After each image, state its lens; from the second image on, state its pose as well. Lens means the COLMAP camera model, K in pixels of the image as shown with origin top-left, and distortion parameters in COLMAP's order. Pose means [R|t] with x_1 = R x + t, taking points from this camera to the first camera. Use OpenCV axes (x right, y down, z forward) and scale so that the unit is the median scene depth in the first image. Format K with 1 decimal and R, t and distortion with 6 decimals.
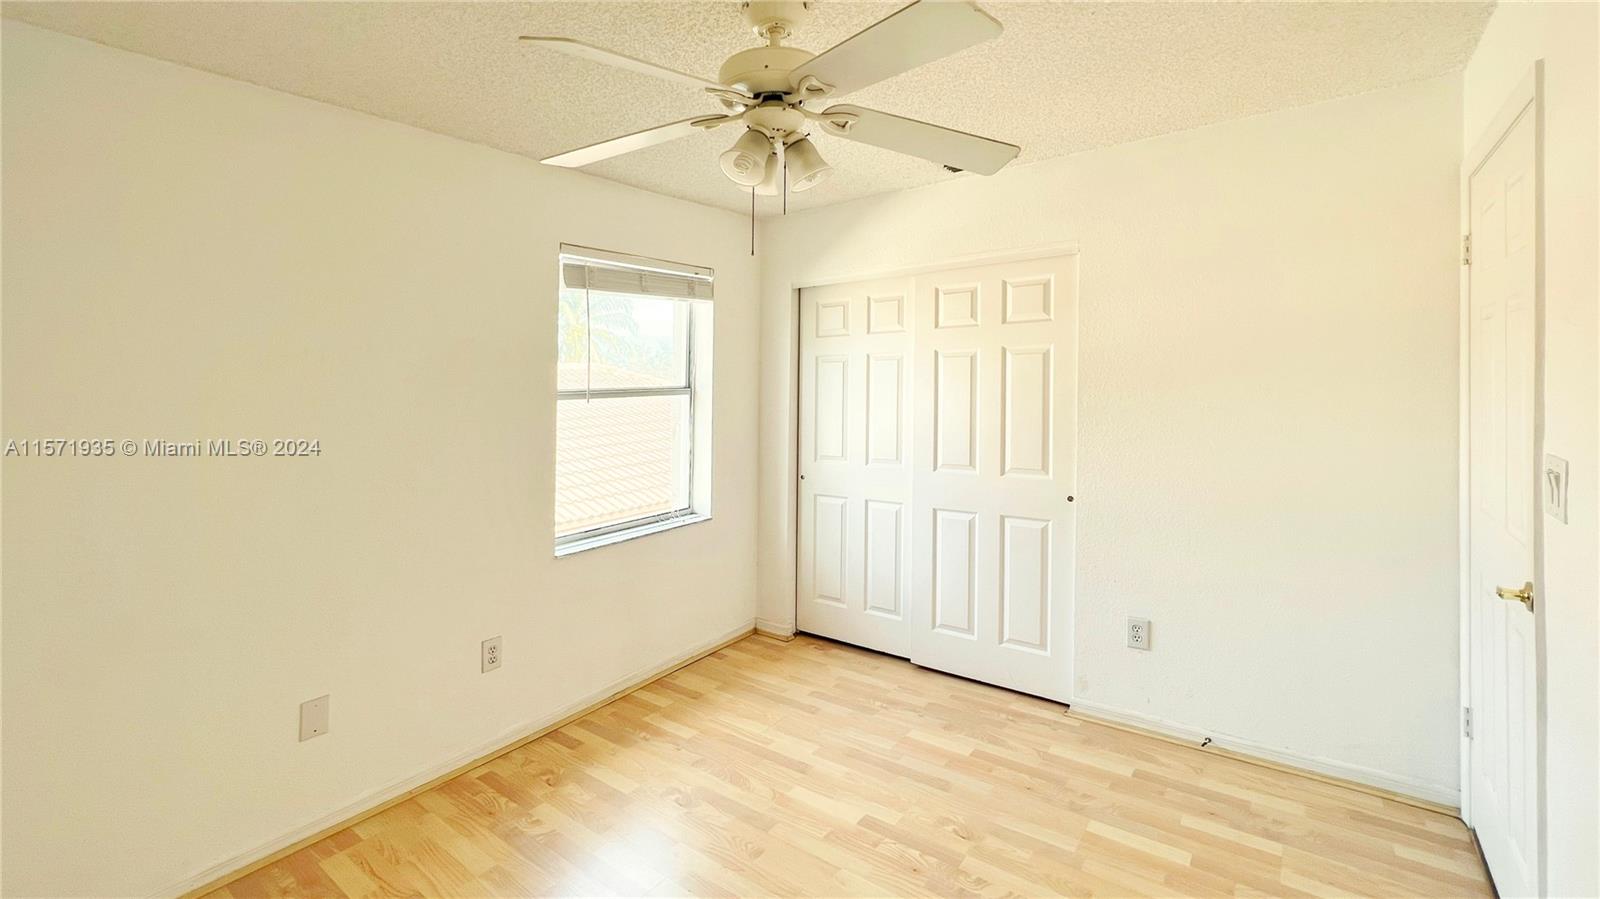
lens RADIAL K [[681.1, 0, 797.2], [0, 681.1, 448.0], [0, 0, 1]] dist [0.001110, 0.000126]
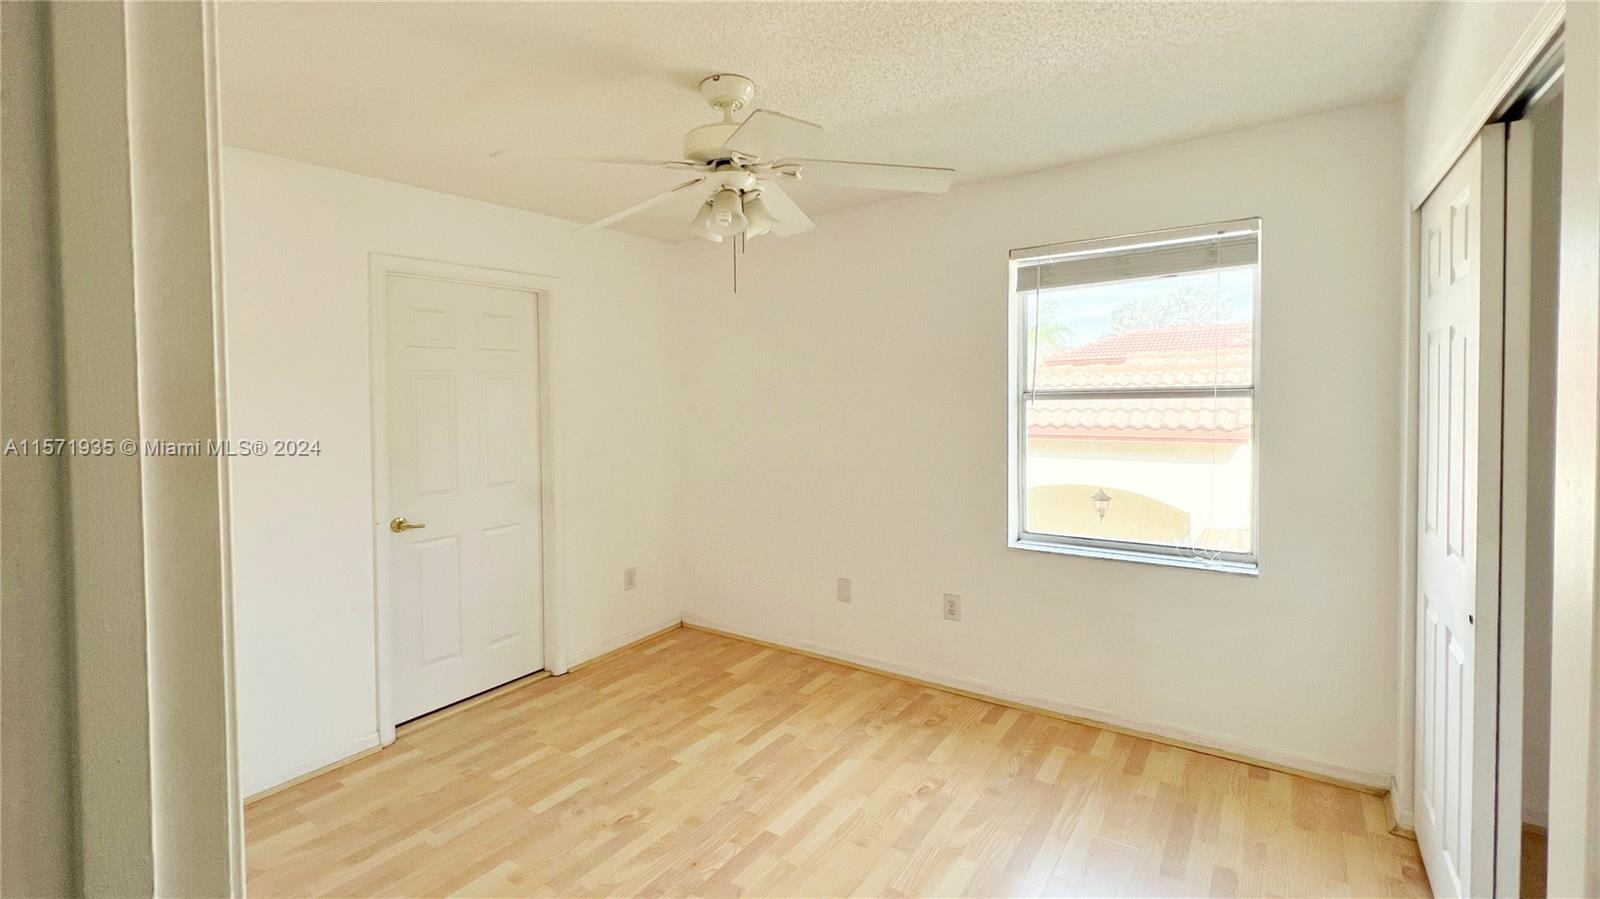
lens RADIAL K [[681.1, 0, 797.2], [0, 681.1, 448.0], [0, 0, 1]] dist [0.001110, 0.000126]
pose [[0.033857, 0.099580, -0.994453, 0.672789], [-0.080799, 0.992040, 0.096588, -0.068036], [0.996155, 0.077081, 0.041634, 0.608143]]
